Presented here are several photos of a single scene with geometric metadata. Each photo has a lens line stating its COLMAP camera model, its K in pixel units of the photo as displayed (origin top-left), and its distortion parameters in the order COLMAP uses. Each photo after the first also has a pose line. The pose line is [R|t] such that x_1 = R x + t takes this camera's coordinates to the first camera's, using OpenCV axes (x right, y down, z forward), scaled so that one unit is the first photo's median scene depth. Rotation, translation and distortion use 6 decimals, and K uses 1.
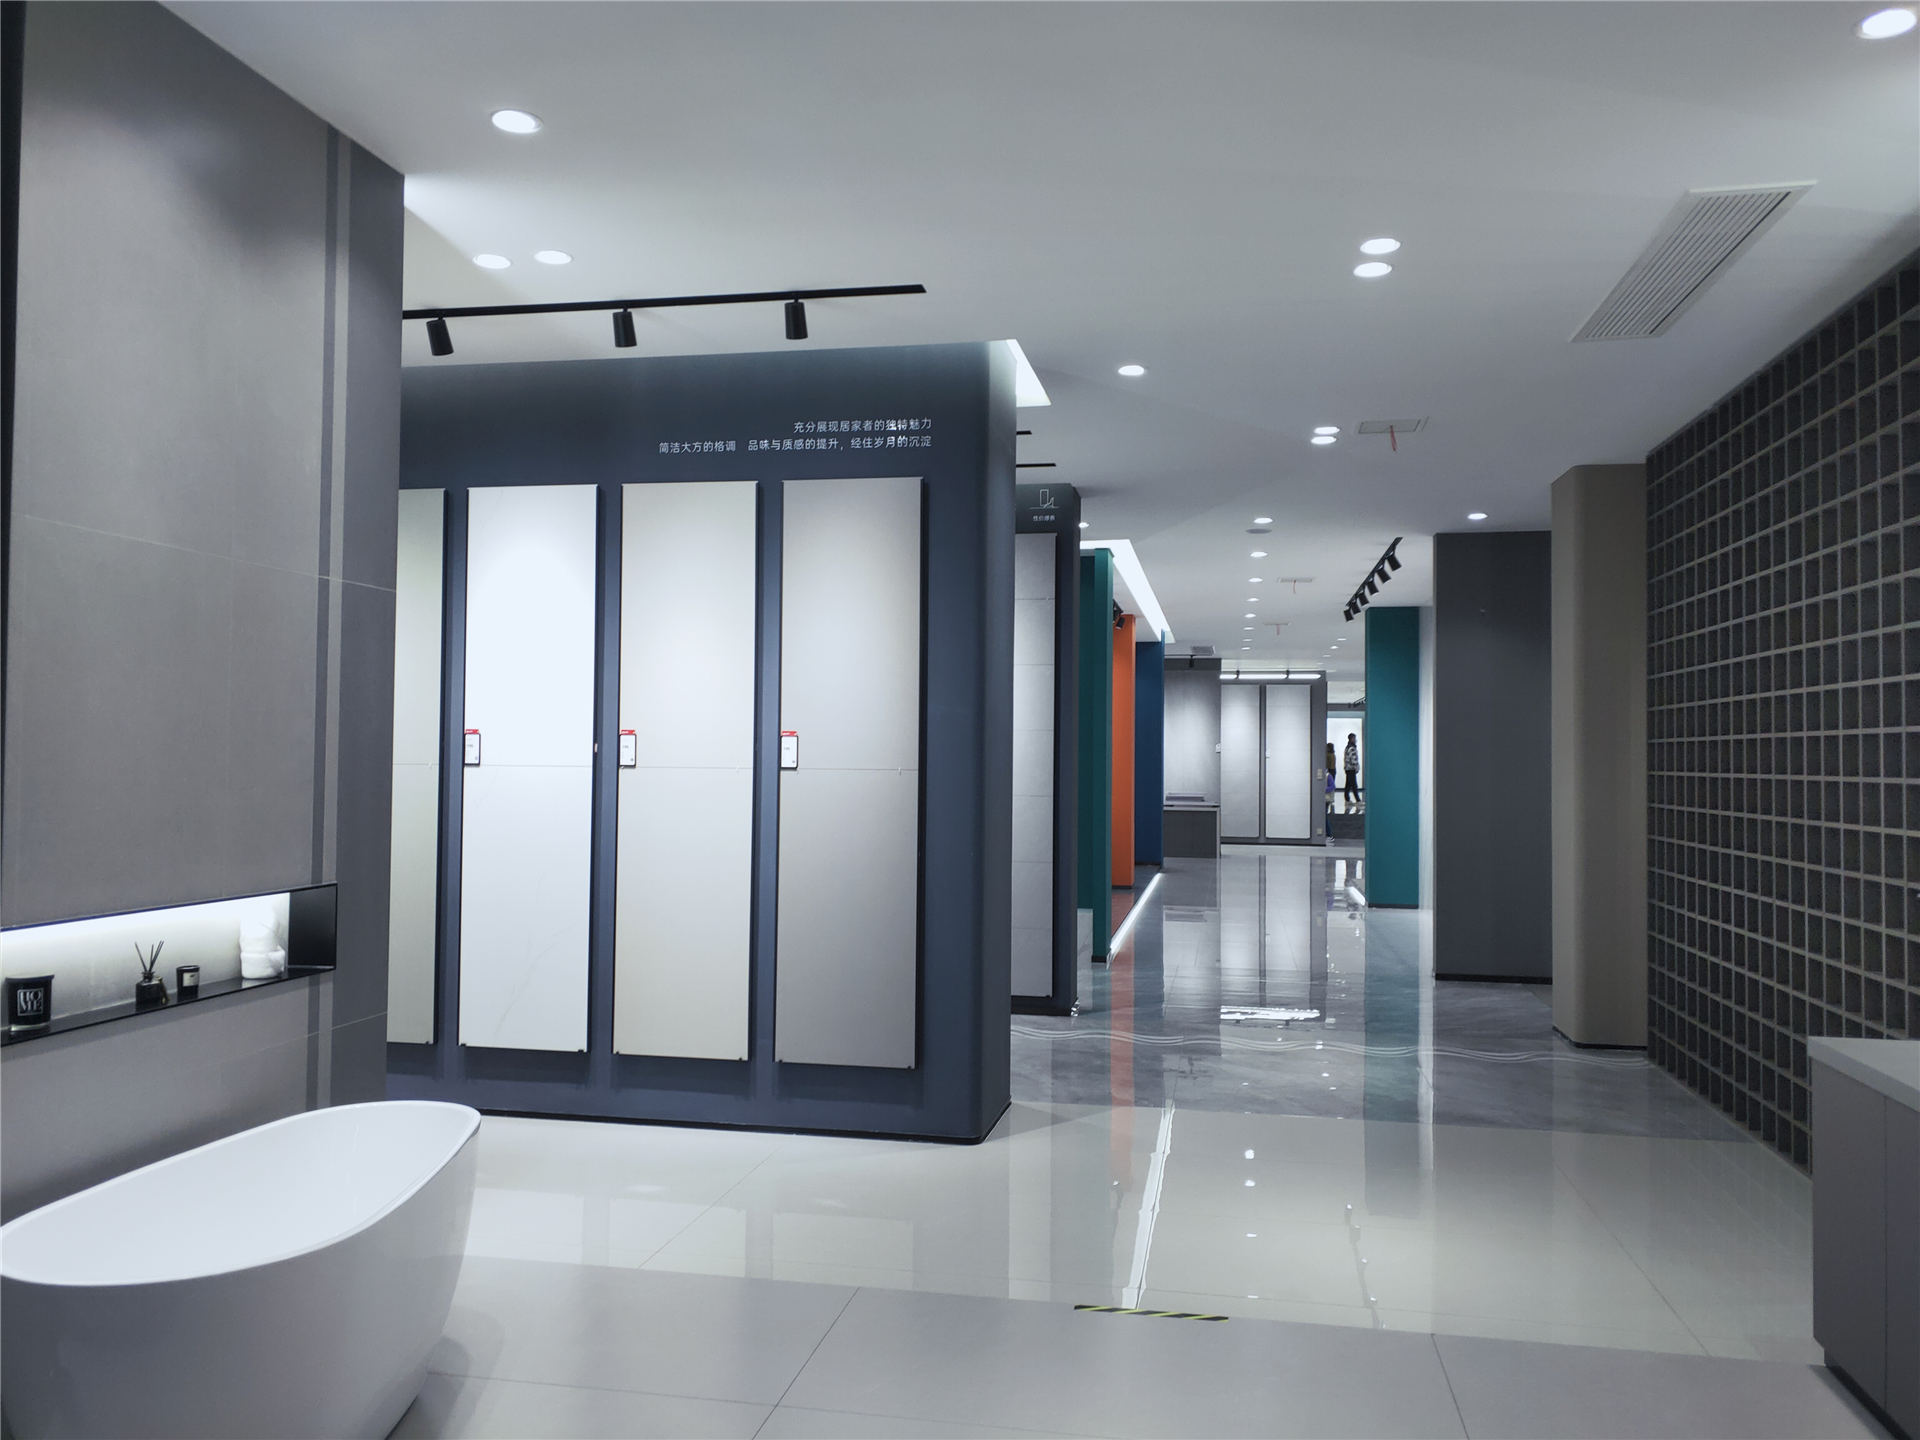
lens RADIAL K [[1447.8, 0, 961.7], [0, 1447.8, 727.4], [0, 0, 1]] dist [0.012208, -0.005232]
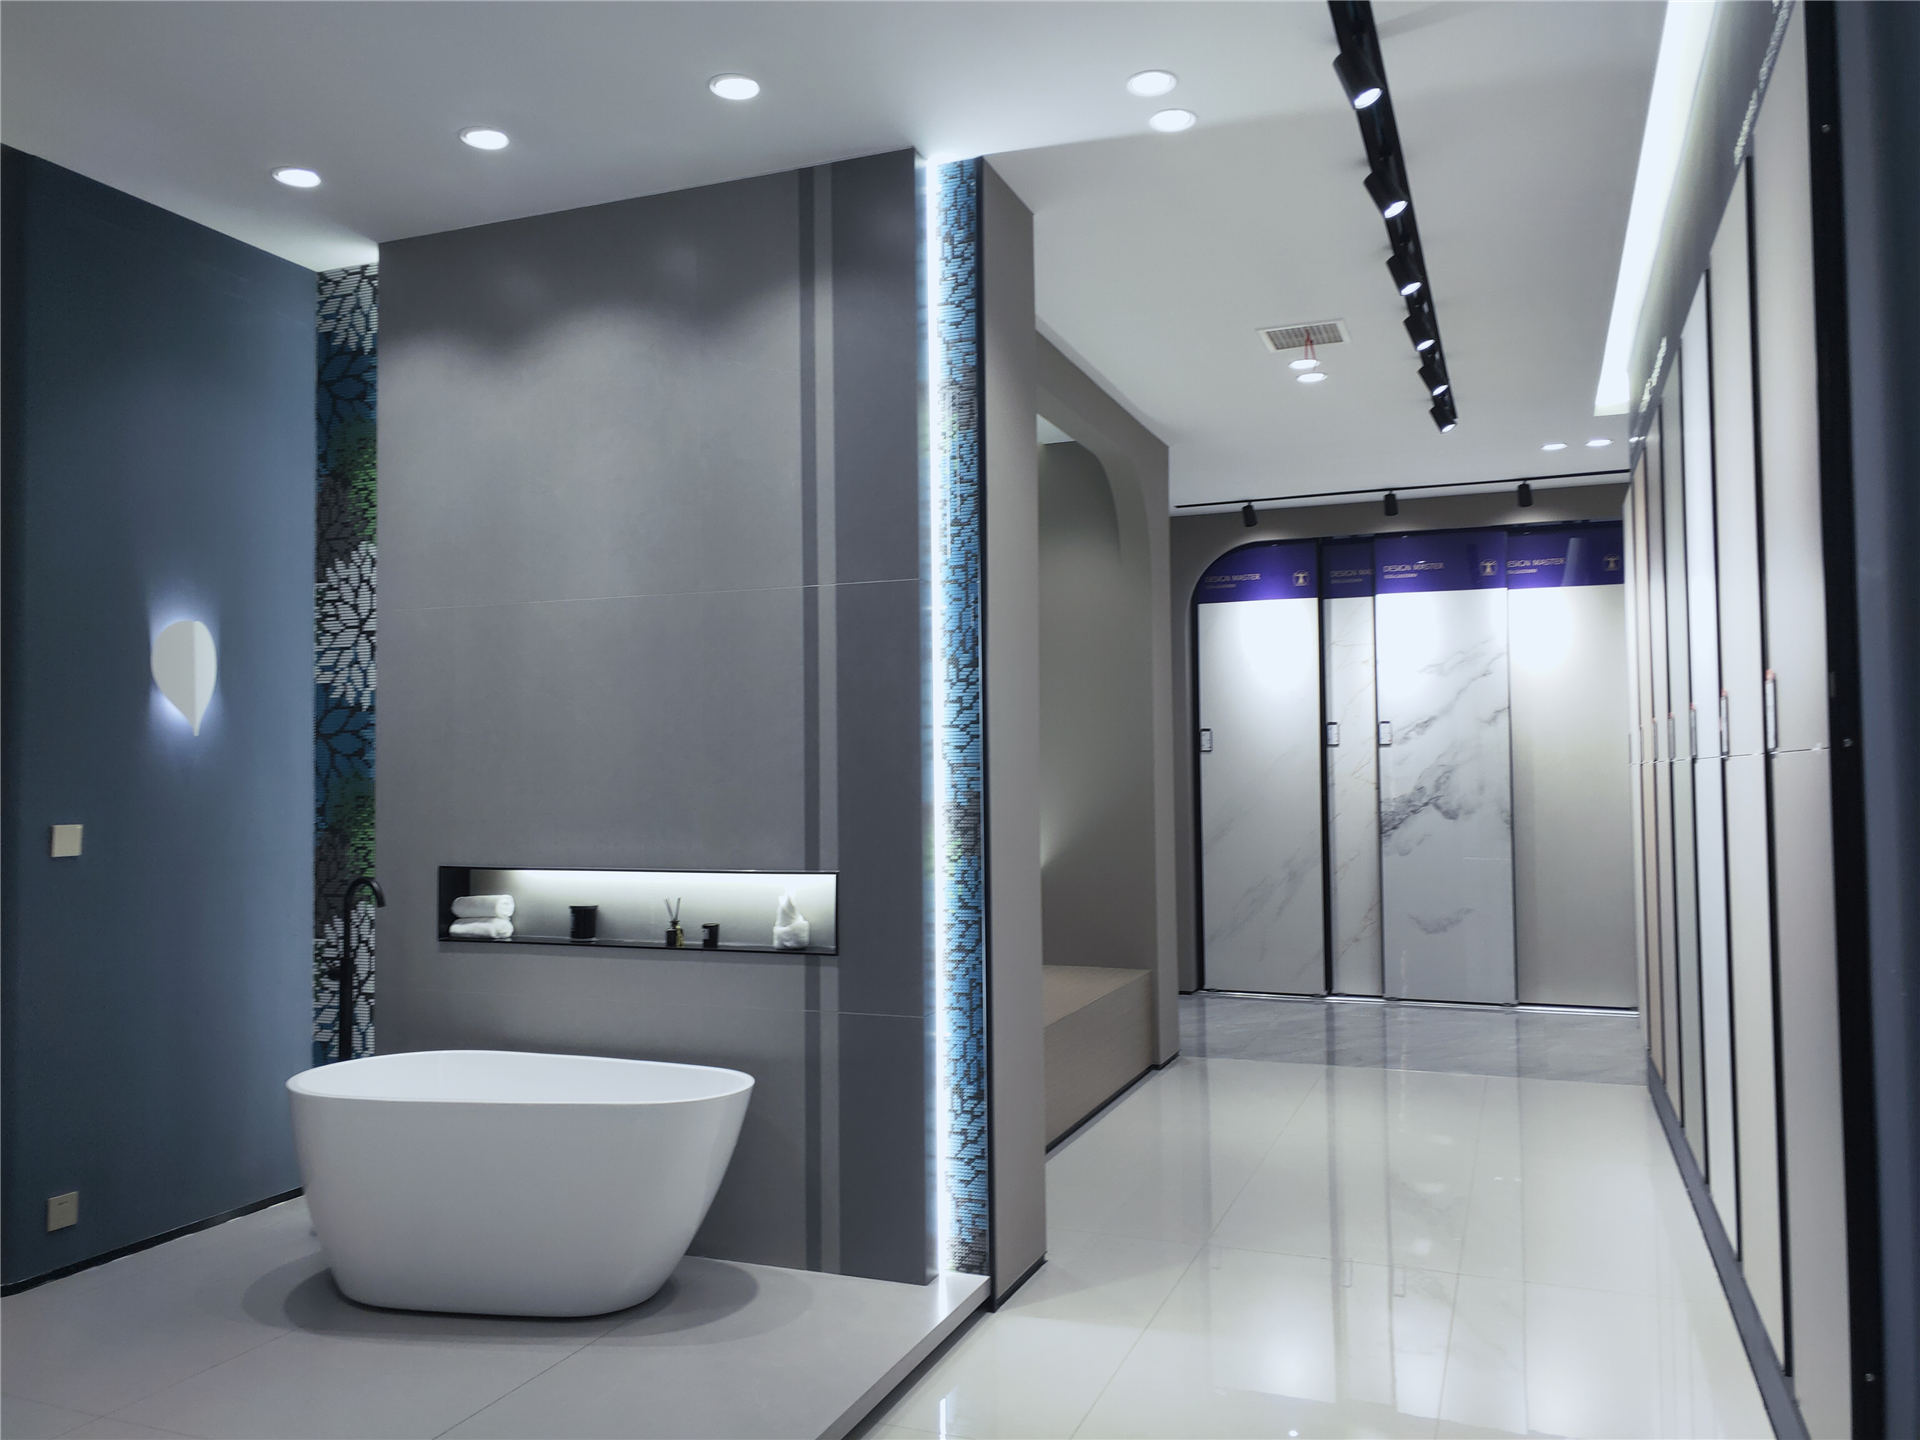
lens RADIAL K [[1447.8, 0, 963.8], [0, 1447.8, 721.2], [0, 0, 1]] dist [0.012208, -0.005232]
pose [[-0.183827, -0.039800, -0.982153, 0.594254], [0.030707, 0.998460, -0.046208, 0.050153], [0.982479, -0.038653, -0.182321, 1.315143]]
